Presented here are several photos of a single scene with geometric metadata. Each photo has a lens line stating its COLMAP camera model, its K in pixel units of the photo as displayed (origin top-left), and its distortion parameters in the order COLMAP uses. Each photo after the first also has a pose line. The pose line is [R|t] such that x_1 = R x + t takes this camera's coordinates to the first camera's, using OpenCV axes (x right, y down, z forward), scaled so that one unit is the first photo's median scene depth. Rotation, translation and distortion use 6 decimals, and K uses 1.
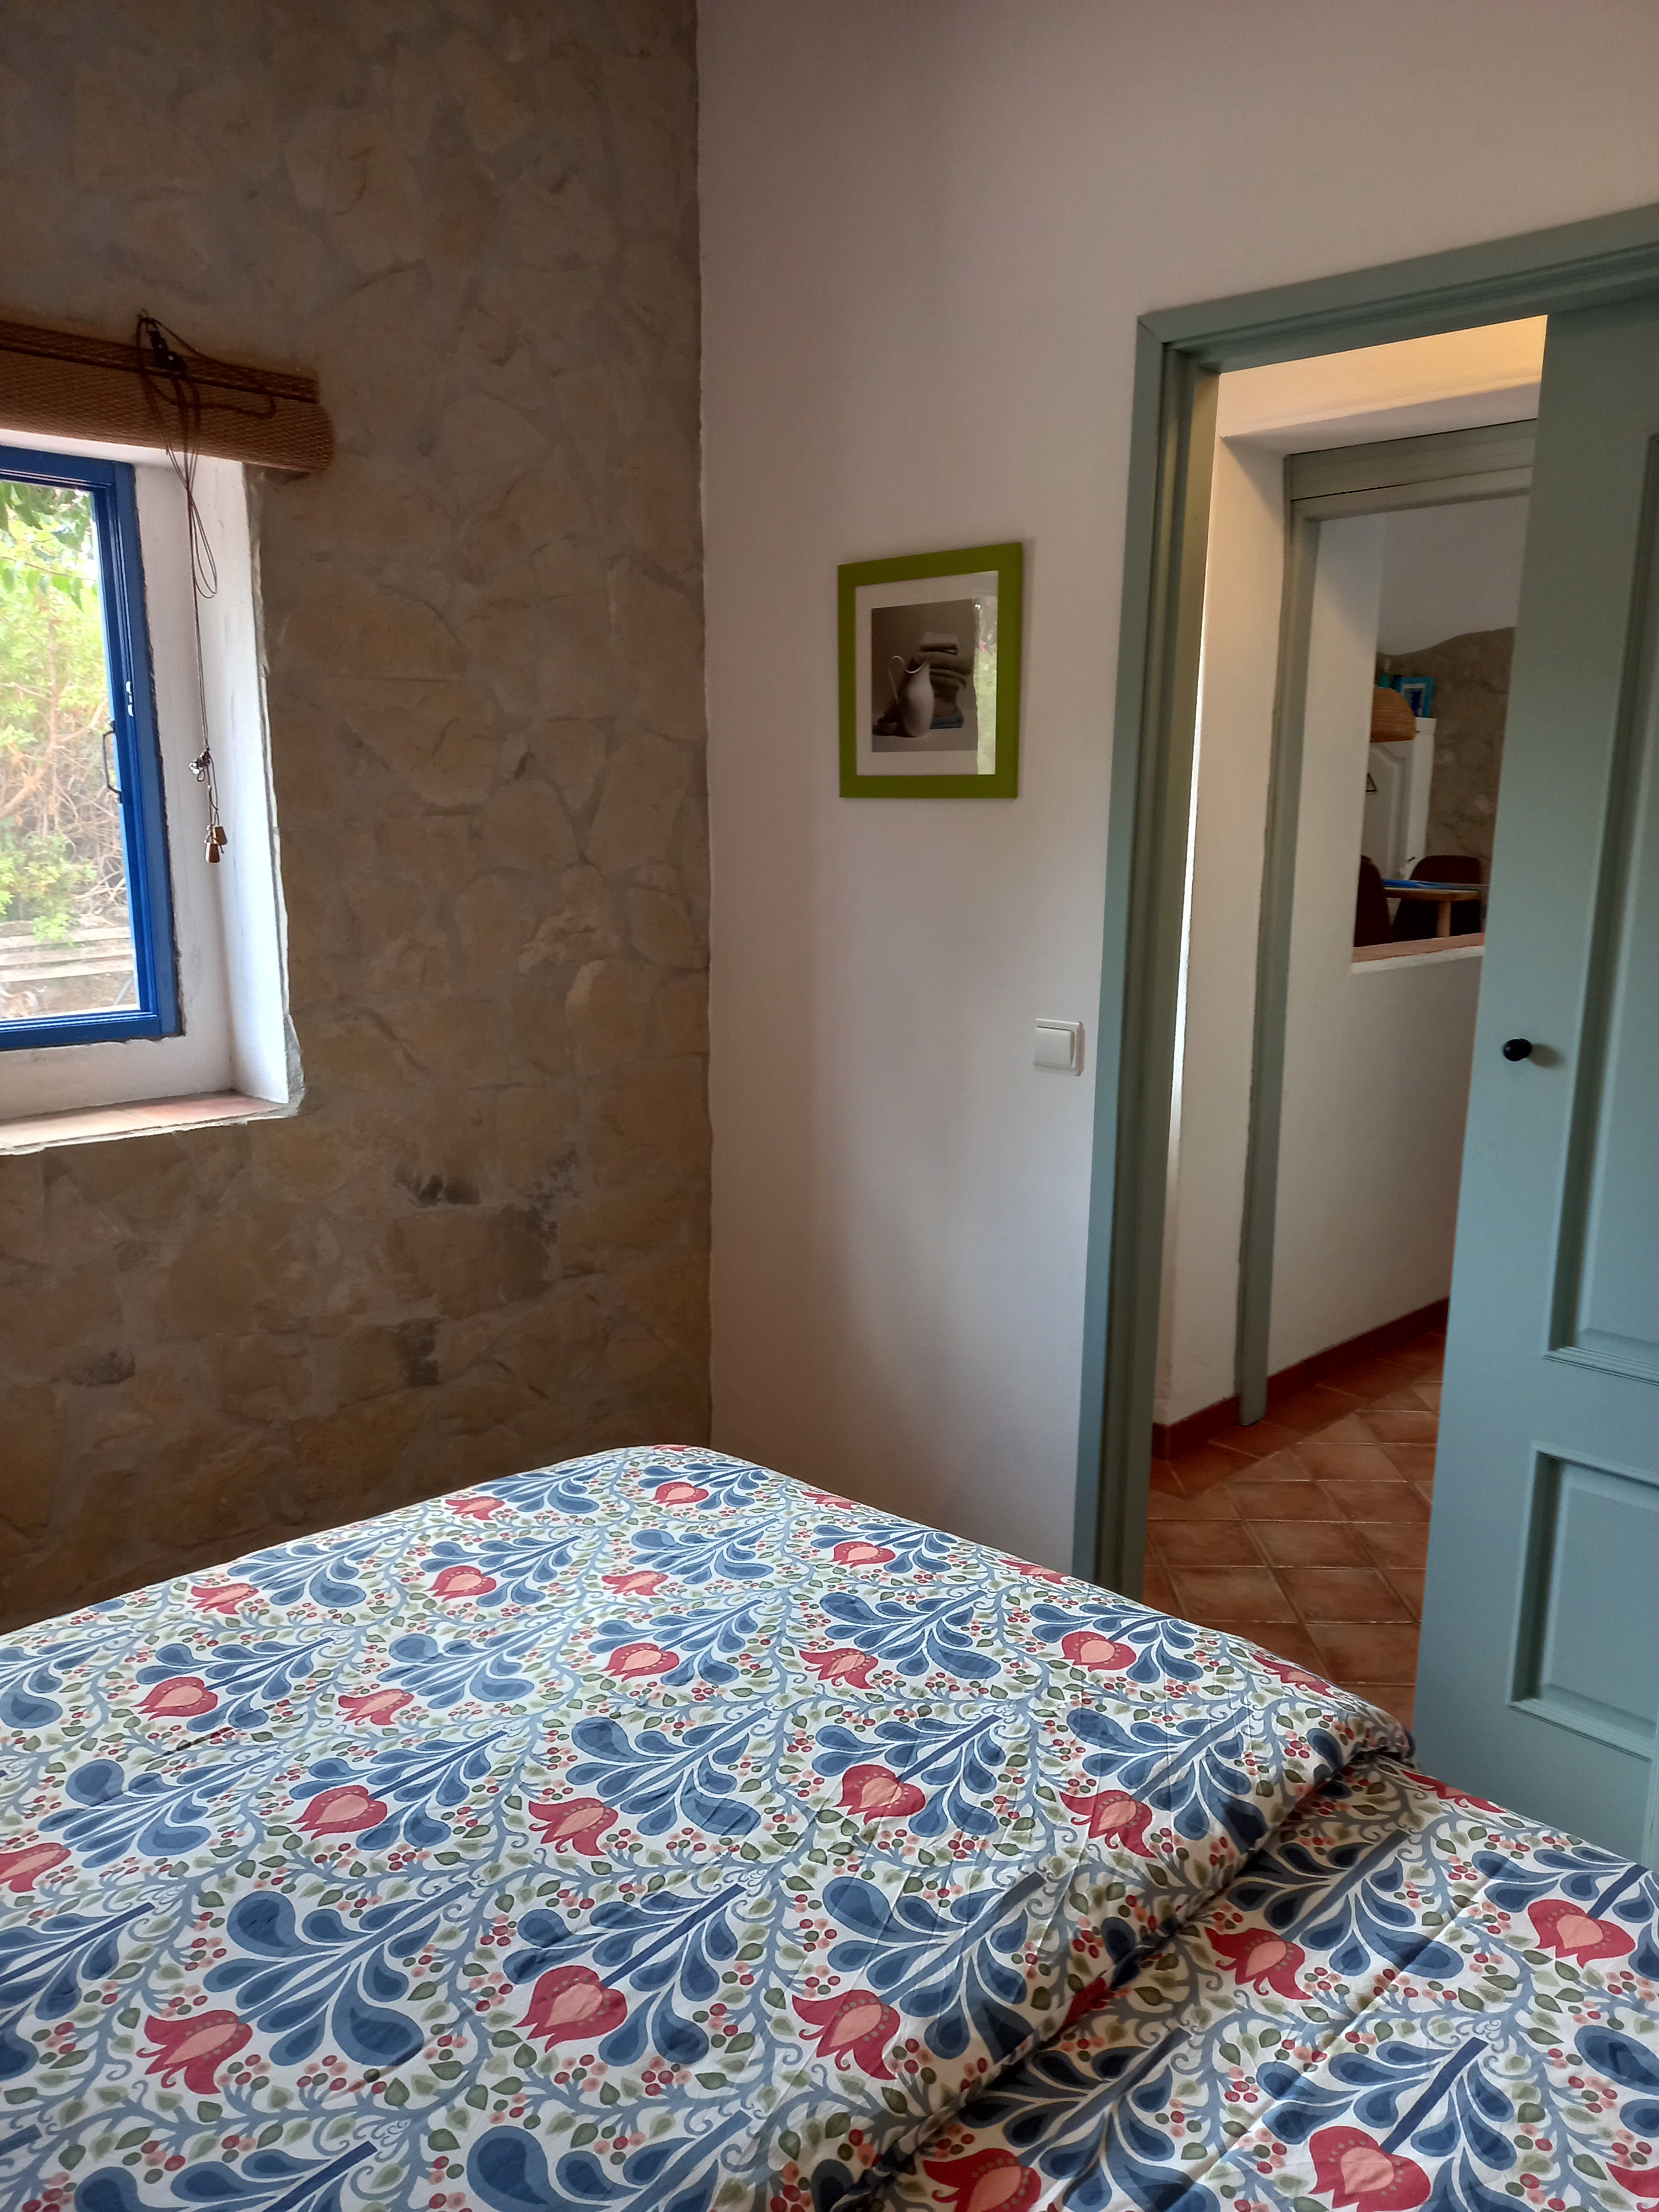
lens RADIAL K [[1615.6, 0, 829.4], [0, 1615.6, 1103.4], [0, 0, 1]] dist [0.025412, -0.012147]
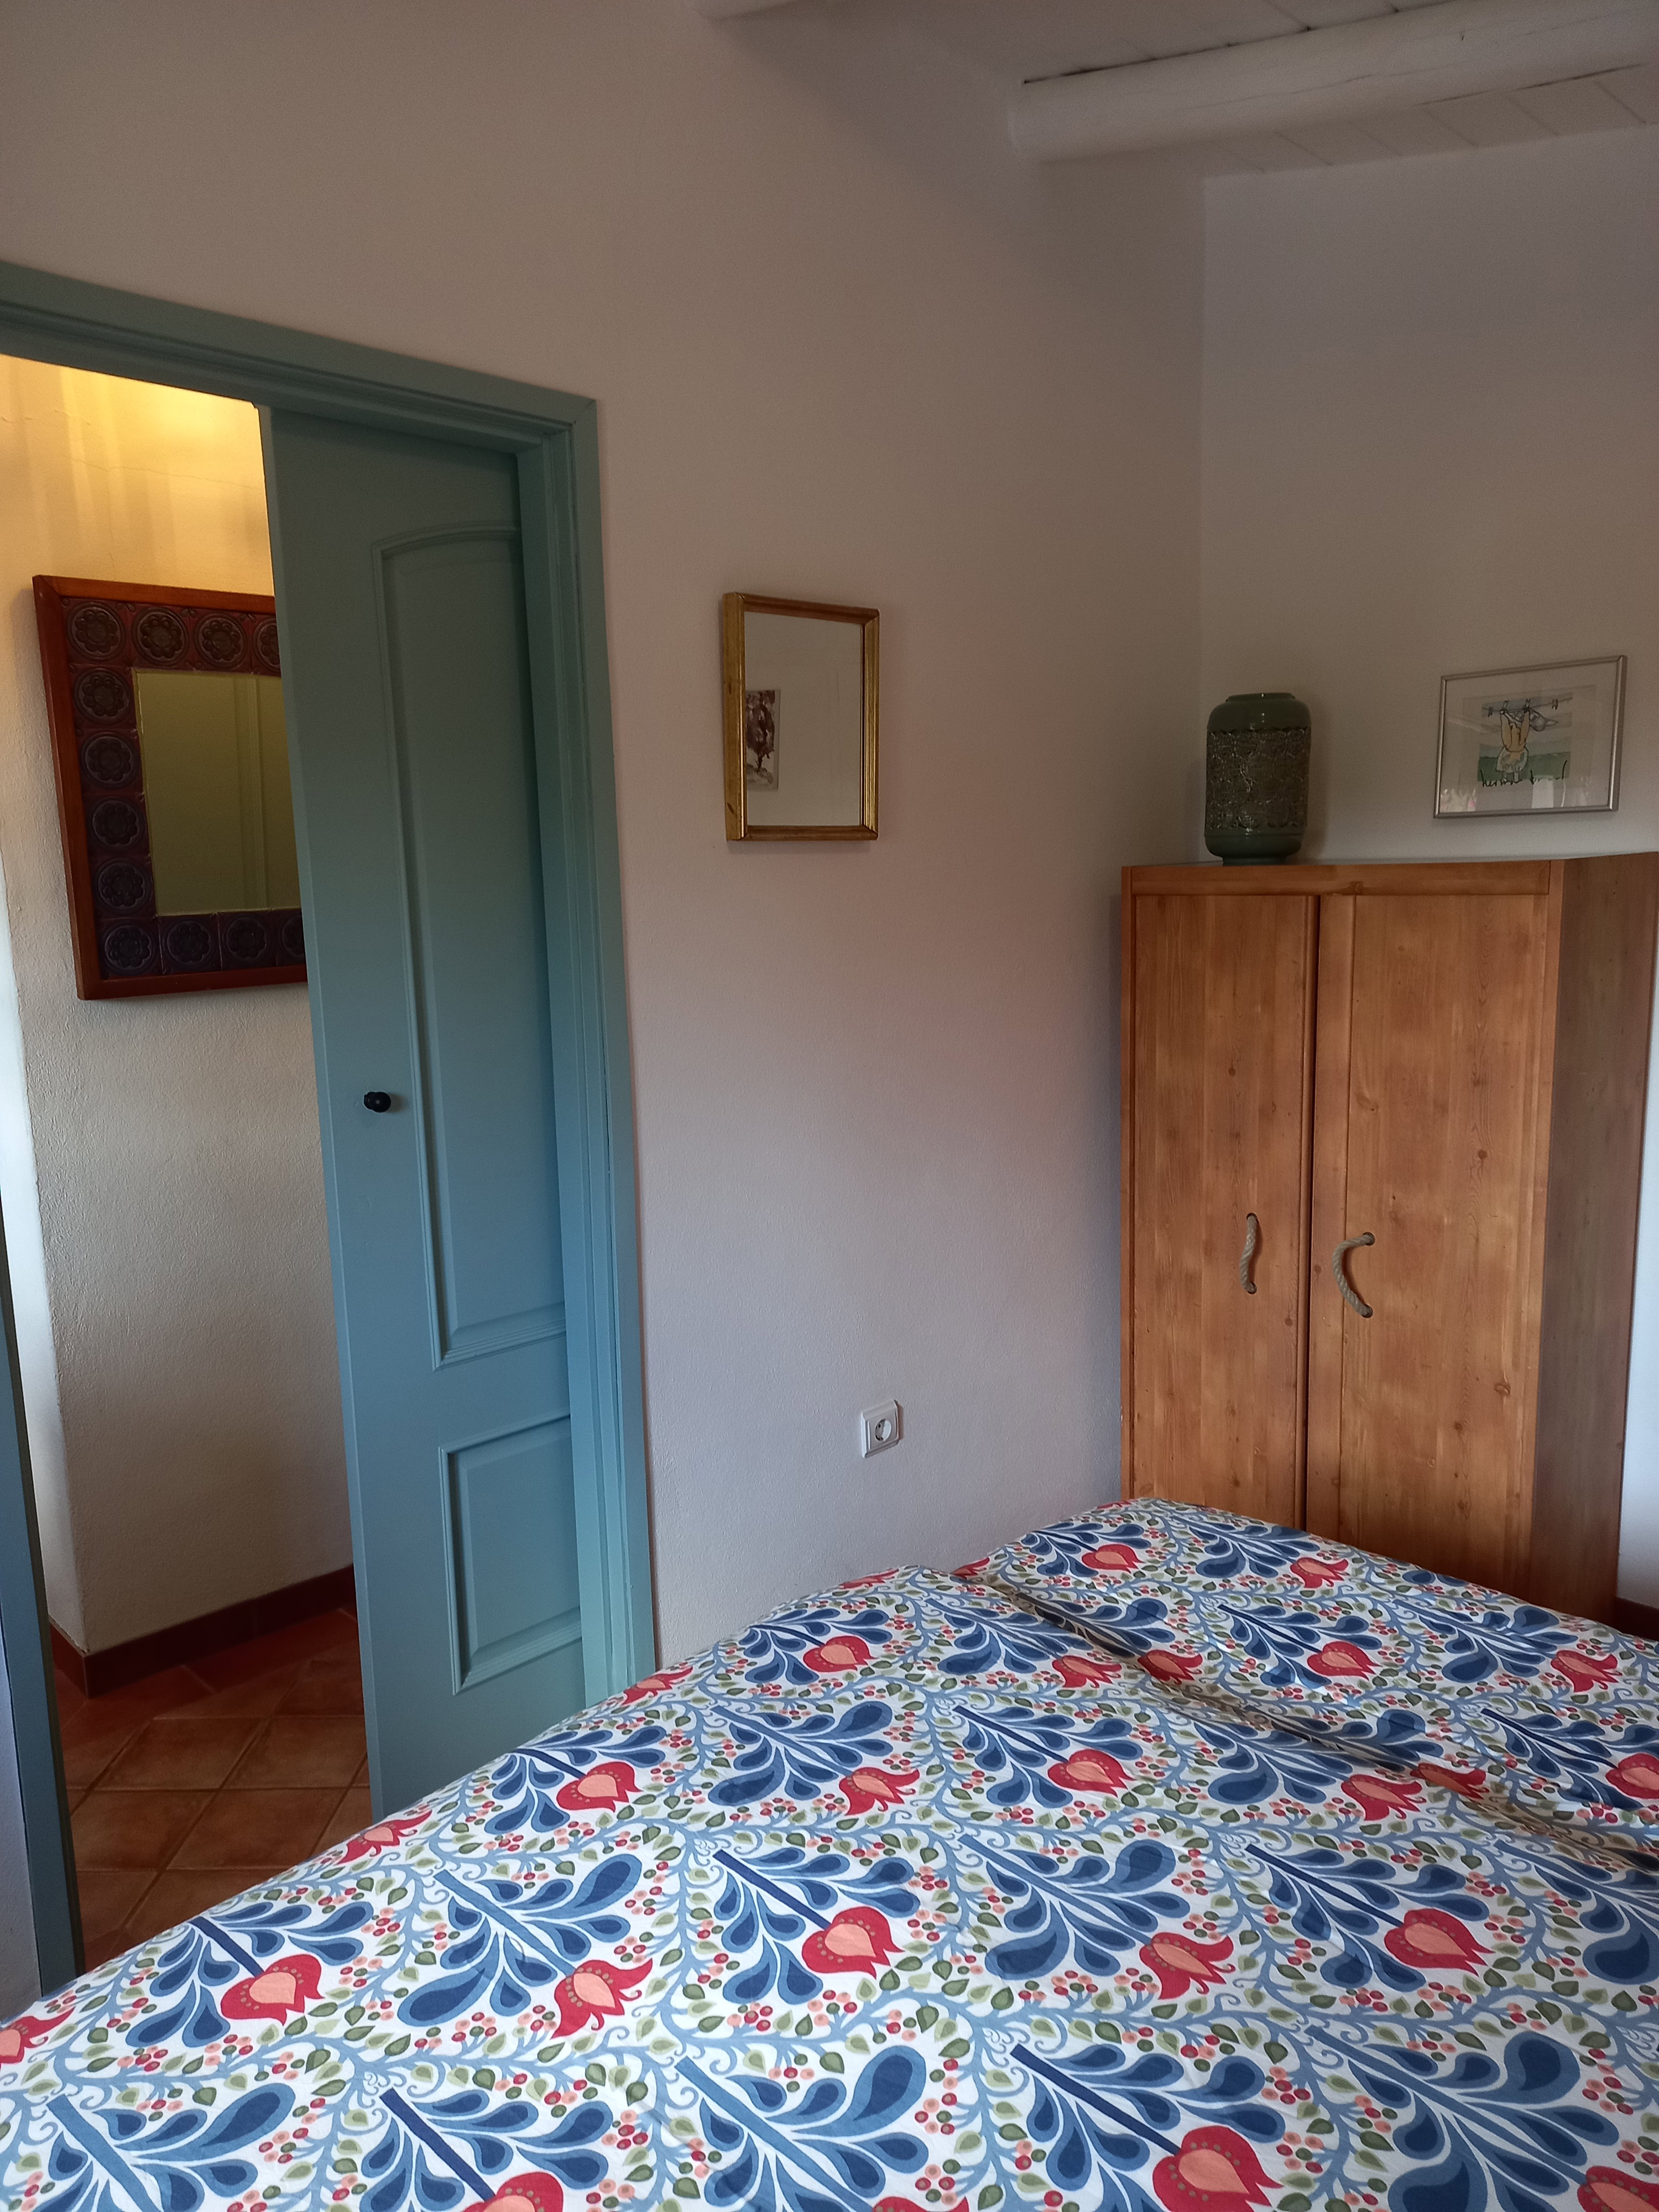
lens RADIAL K [[1615.6, 0, 825.5], [0, 1615.6, 1118.0], [0, 0, 1]] dist [0.025412, -0.012147]
pose [[0.033866, -0.176246, 0.983763, -0.944857], [0.219227, 0.961665, 0.164741, -0.206212], [-0.975086, 0.210088, 0.071205, 0.985774]]
